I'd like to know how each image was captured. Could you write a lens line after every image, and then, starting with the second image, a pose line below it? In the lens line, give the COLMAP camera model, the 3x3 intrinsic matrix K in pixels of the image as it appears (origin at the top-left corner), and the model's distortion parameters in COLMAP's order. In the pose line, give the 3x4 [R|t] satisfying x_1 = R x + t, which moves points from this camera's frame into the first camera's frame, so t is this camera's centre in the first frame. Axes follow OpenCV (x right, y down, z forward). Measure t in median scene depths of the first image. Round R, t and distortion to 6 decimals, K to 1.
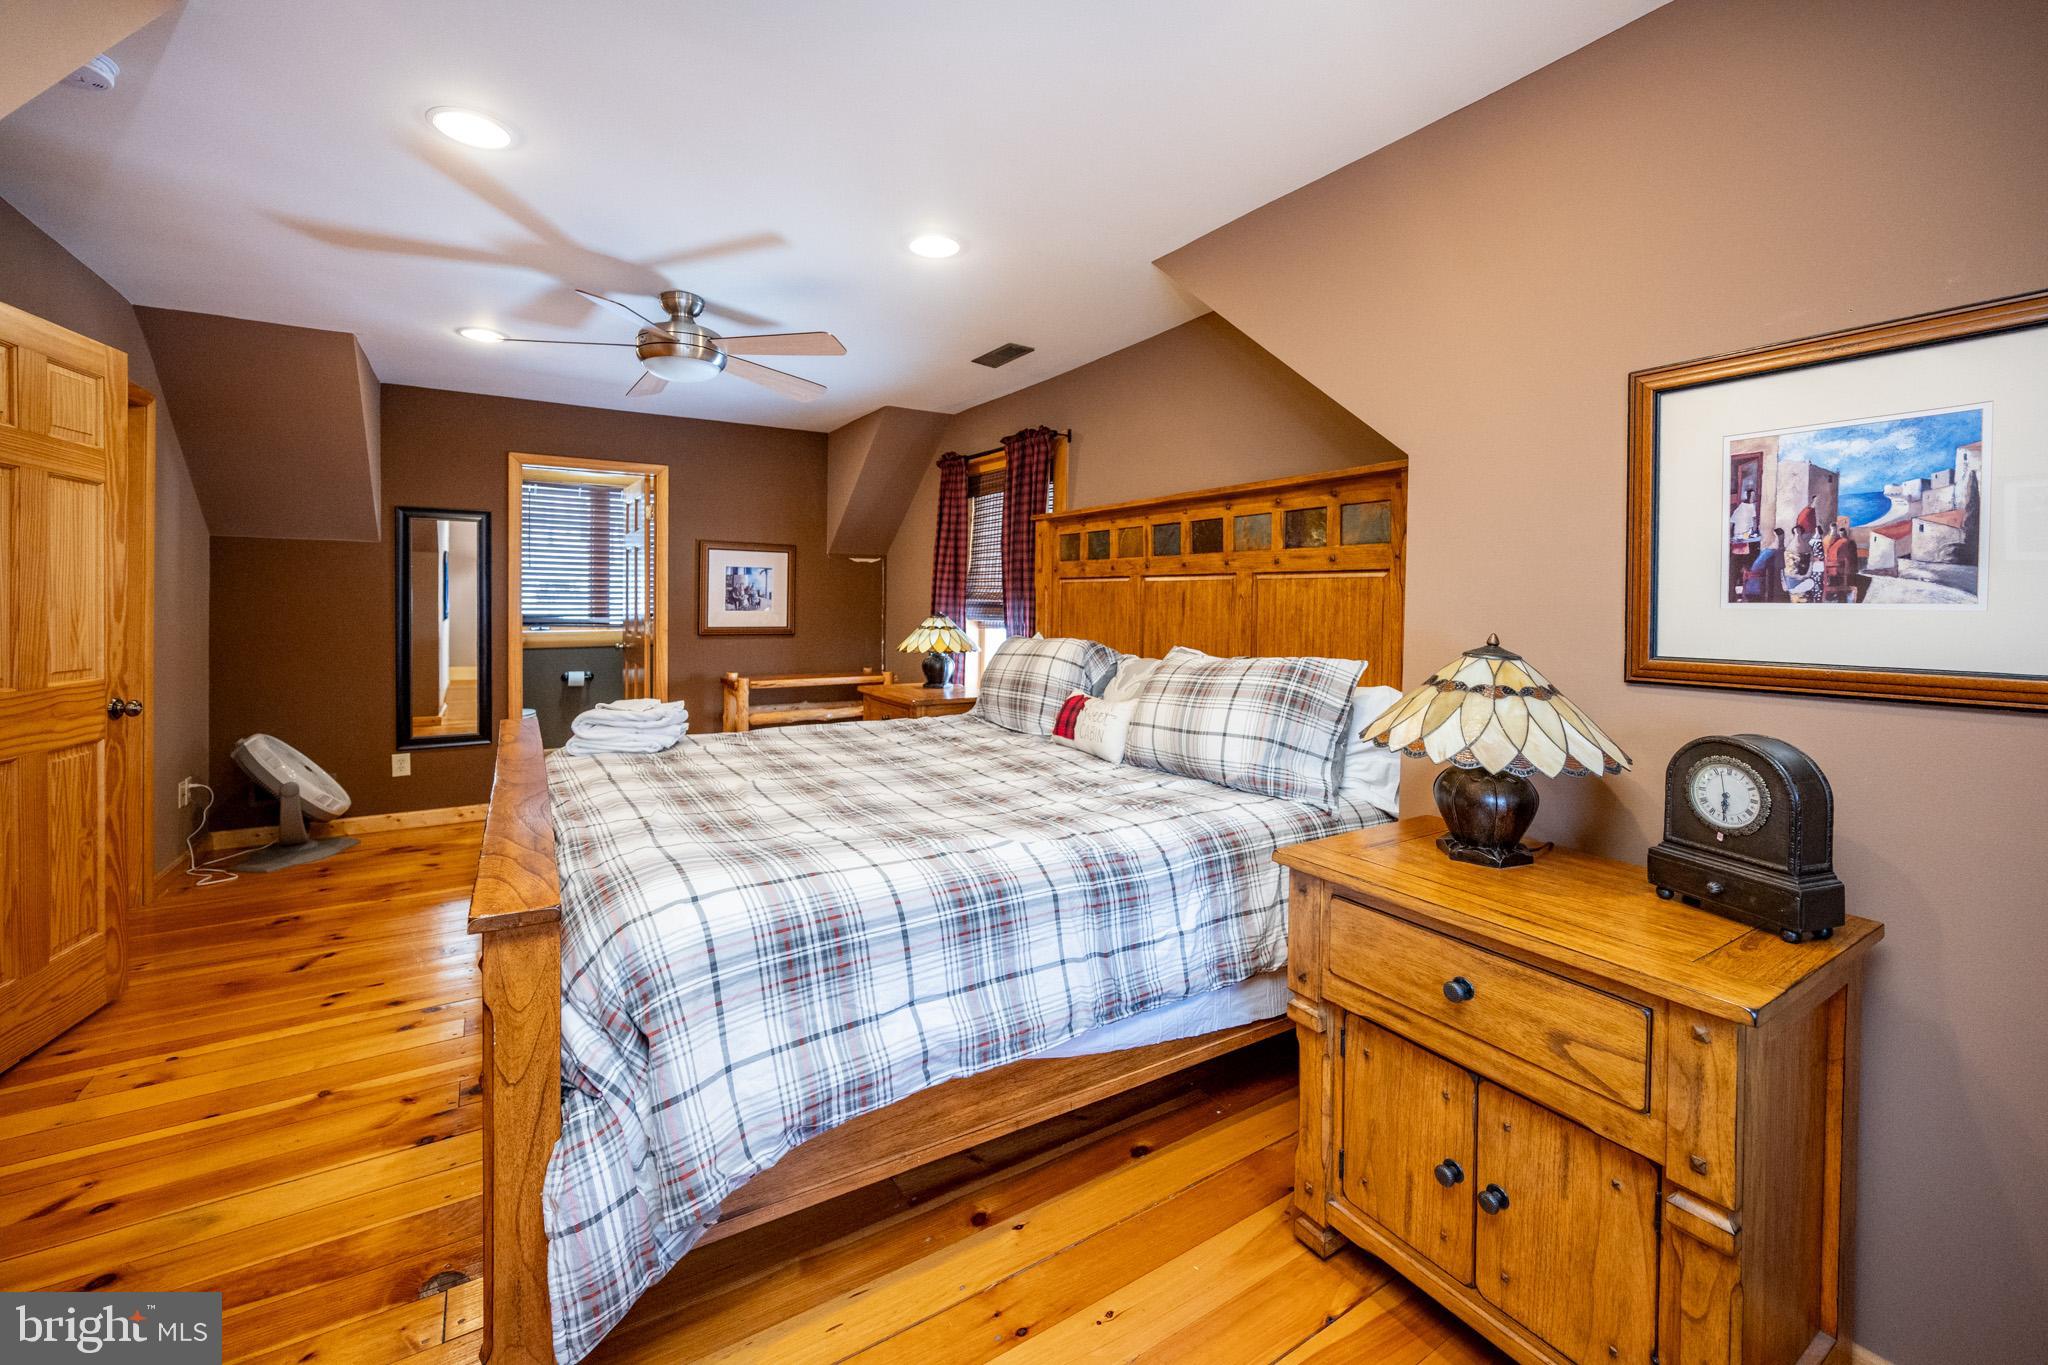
lens RADIAL K [[823.9, 0, 1023.8], [0, 823.9, 608.4], [0, 0, 1]] dist [-0.000333, -0.000346]
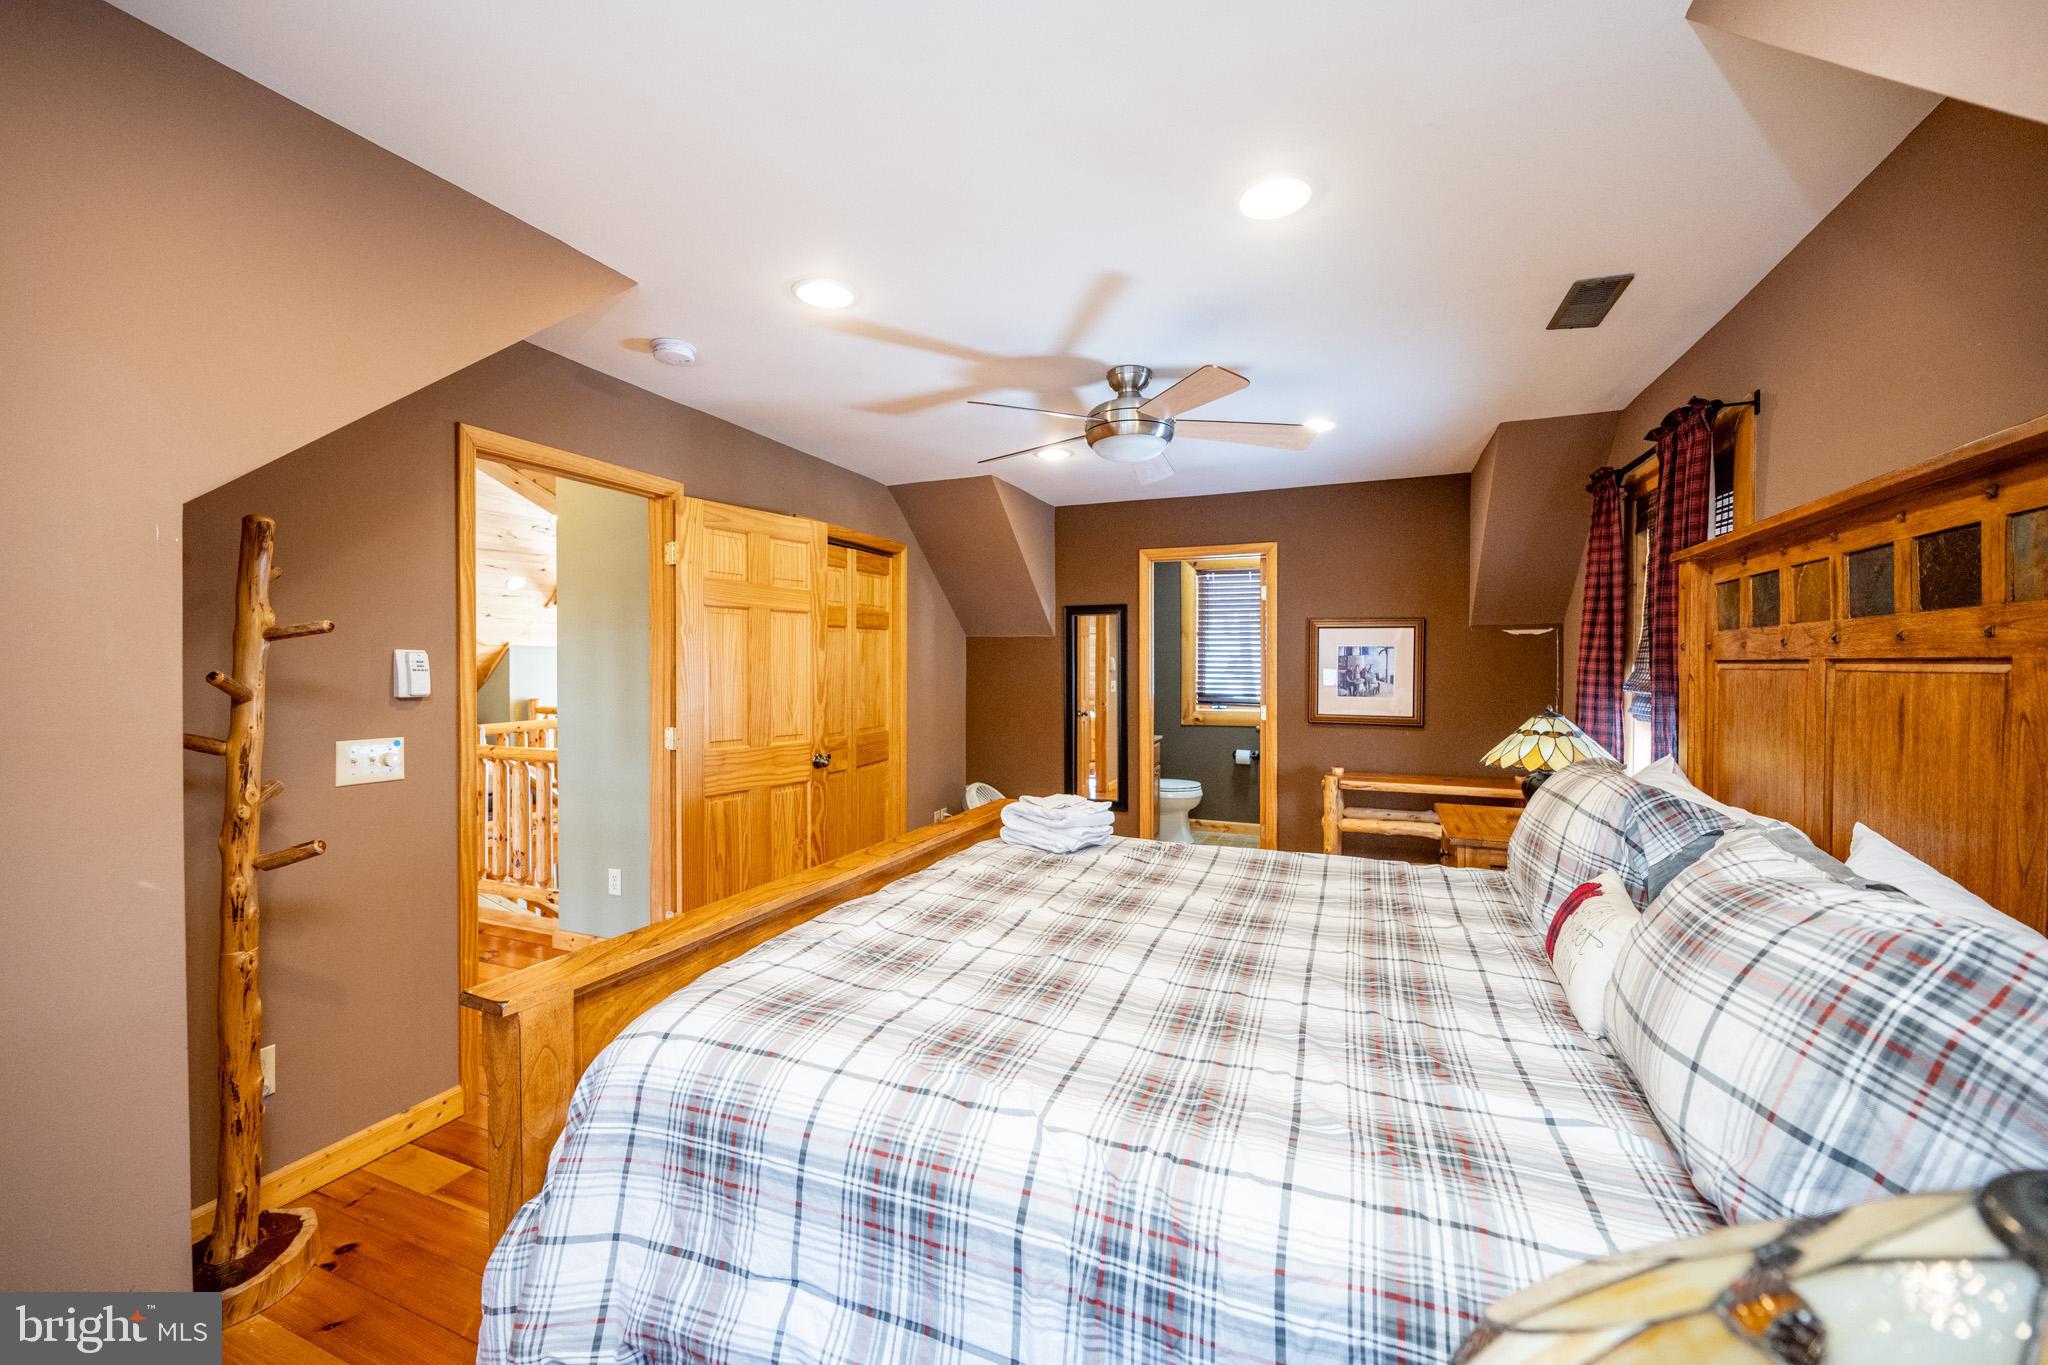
lens RADIAL K [[823.9, 0, 1027.5], [0, 823.9, 674.0], [0, 0, 1]] dist [-0.000333, -0.000346]
pose [[0.582014, 0.000702, -0.813178, 0.282540], [-0.005041, 0.999984, -0.002745, -0.029257], [0.813163, 0.005697, 0.582008, 0.360757]]
